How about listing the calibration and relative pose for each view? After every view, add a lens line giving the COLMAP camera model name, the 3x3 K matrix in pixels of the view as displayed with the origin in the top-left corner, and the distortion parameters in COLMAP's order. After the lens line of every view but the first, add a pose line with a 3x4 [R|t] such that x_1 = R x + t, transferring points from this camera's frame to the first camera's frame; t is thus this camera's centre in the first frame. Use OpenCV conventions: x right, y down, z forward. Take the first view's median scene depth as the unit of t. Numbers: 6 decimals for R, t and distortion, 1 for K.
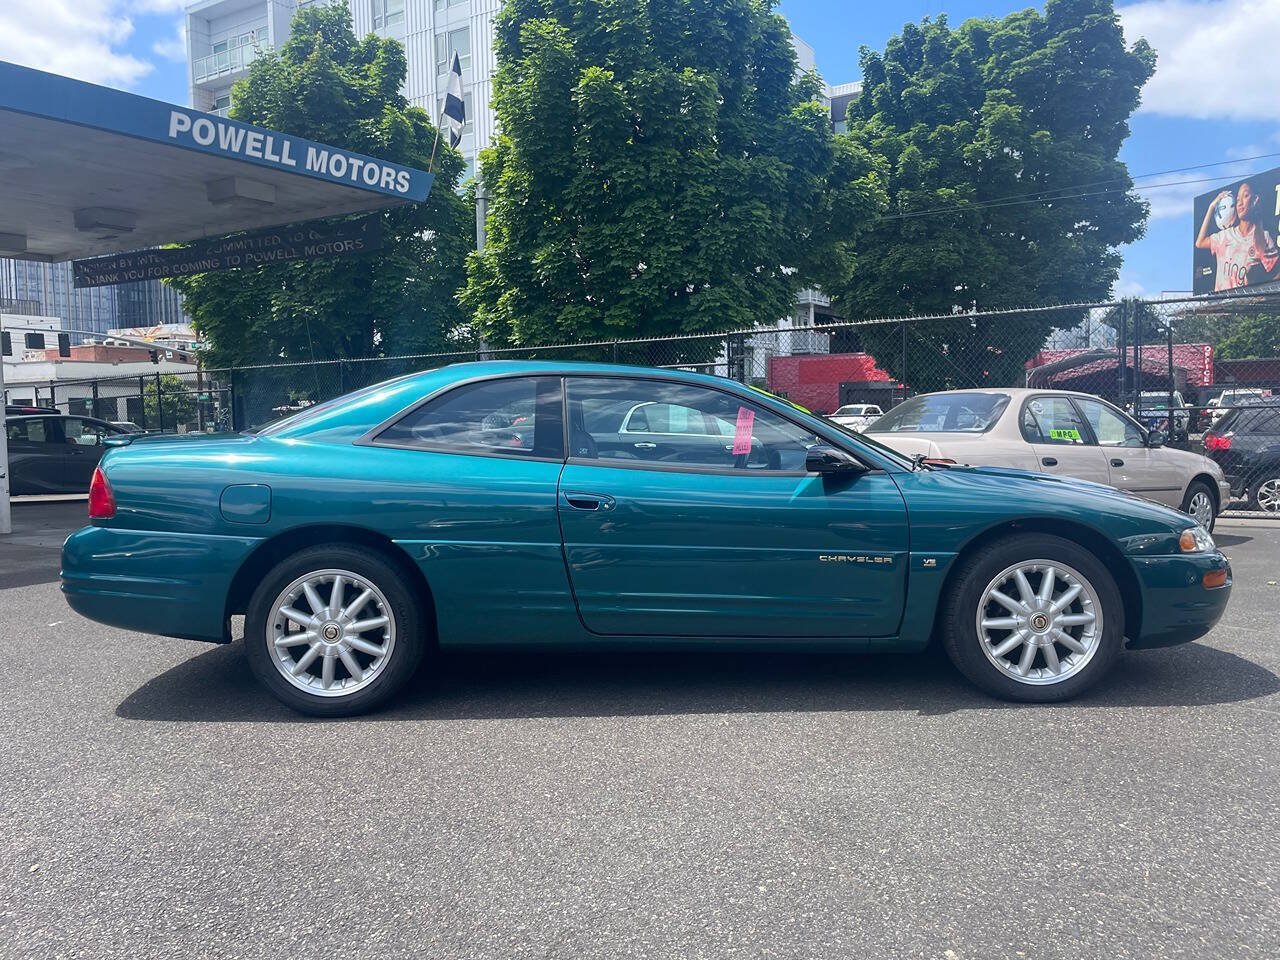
lens RADIAL K [[988.4, 0, 645.5], [0, 988.4, 485.9], [0, 0, 1]] dist [0.086528, -0.107985]
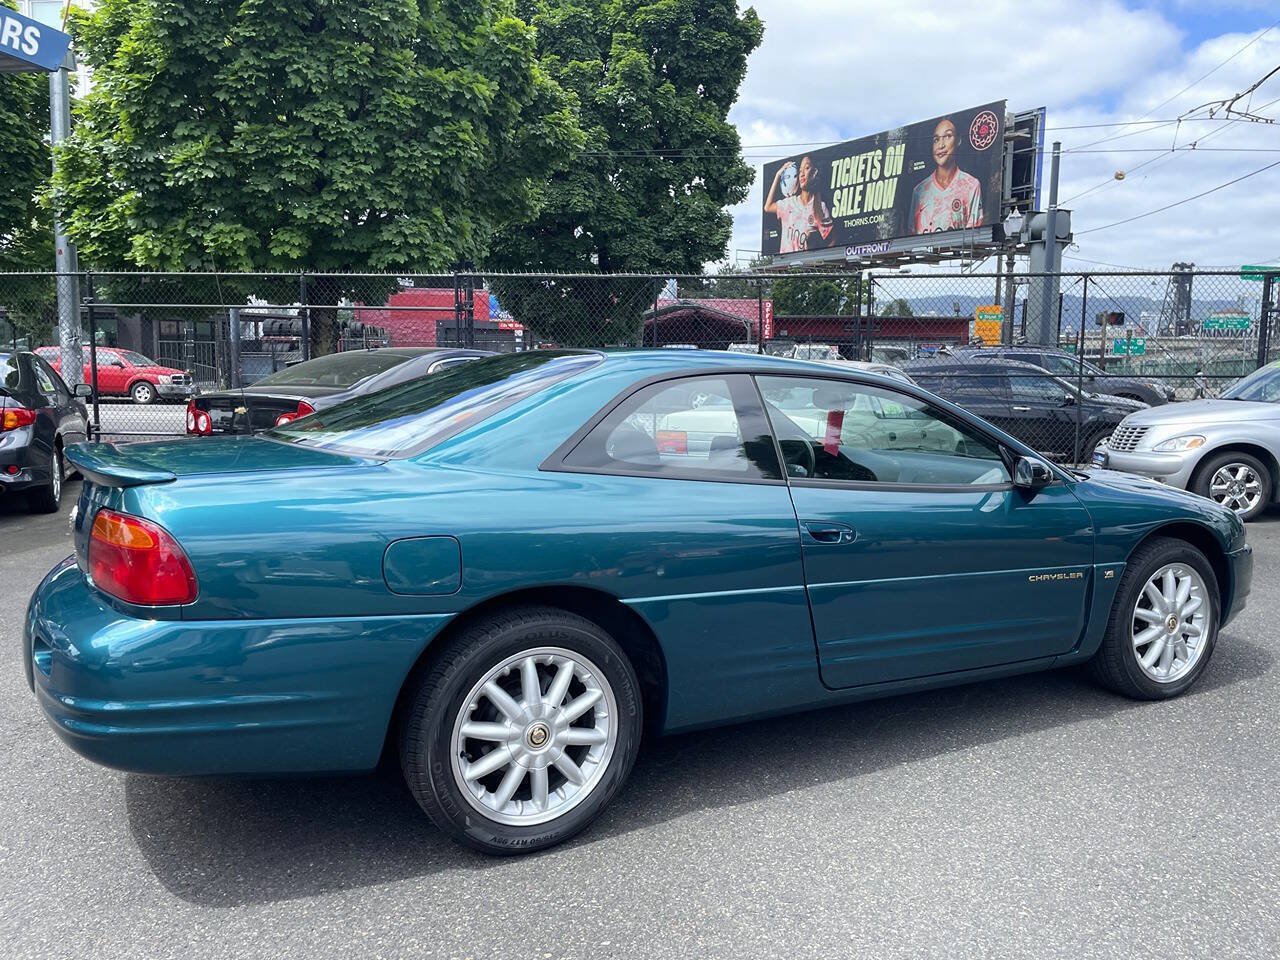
lens RADIAL K [[1022.1, 0, 682.3], [0, 1022.1, 480.3], [0, 0, 1]] dist [0.088089, -0.120348]
pose [[0.888522, -0.029700, 0.457872, -0.143796], [0.004118, 0.998379, 0.056769, -0.020419], [-0.458815, -0.048555, 0.887204, 0.078626]]
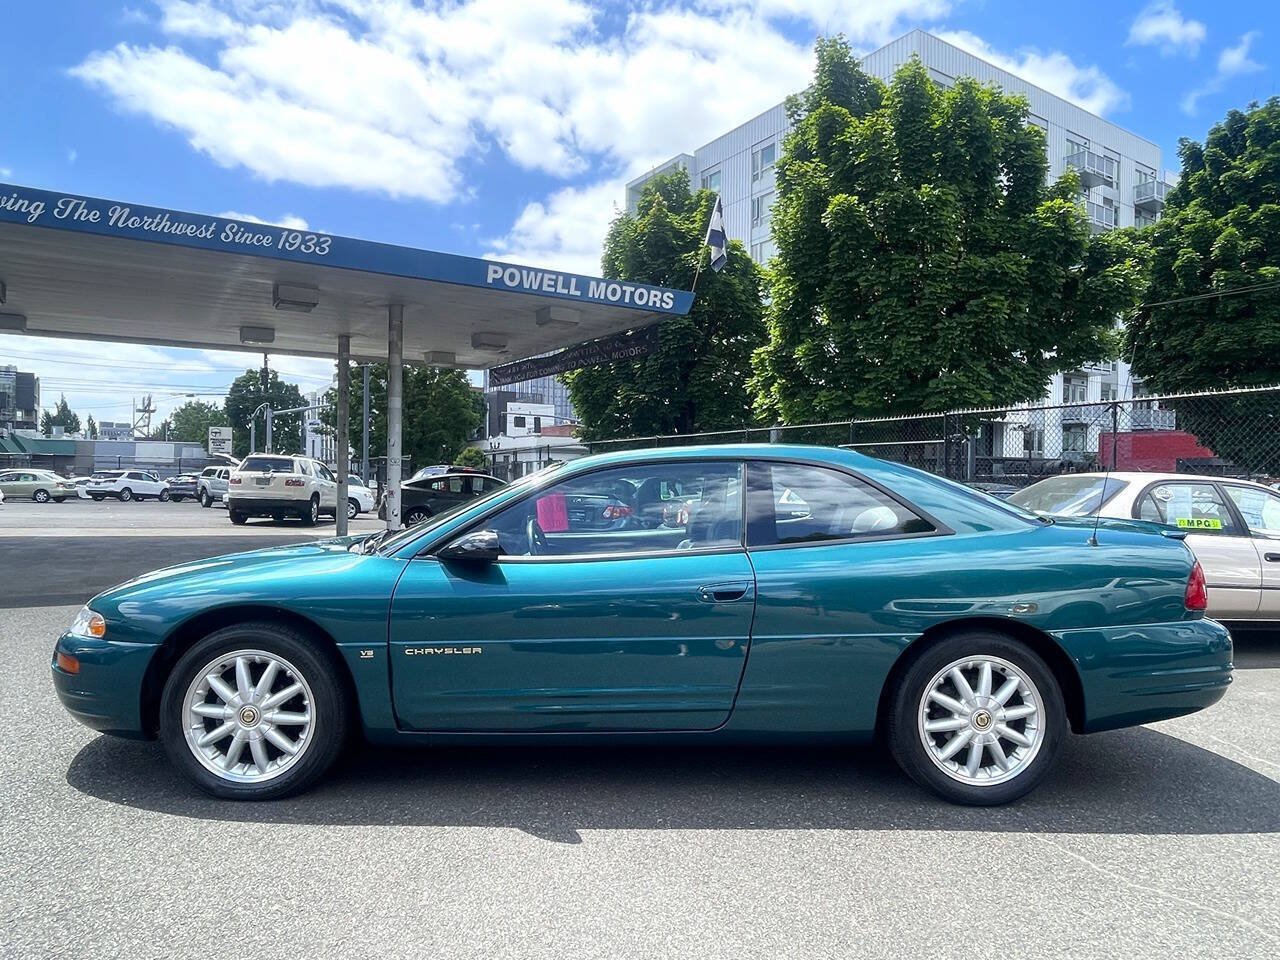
lens RADIAL K [[804.8, 0, 640.0], [0, 804.8, 480.0], [0, 0, 1]] dist [-0.002160, 0.006538]
pose [[0.902473, 0.028293, -0.429817, 0.148232], [-0.057687, 0.996790, -0.055510, -0.011667], [0.426867, 0.074891, 0.901208, 0.056349]]
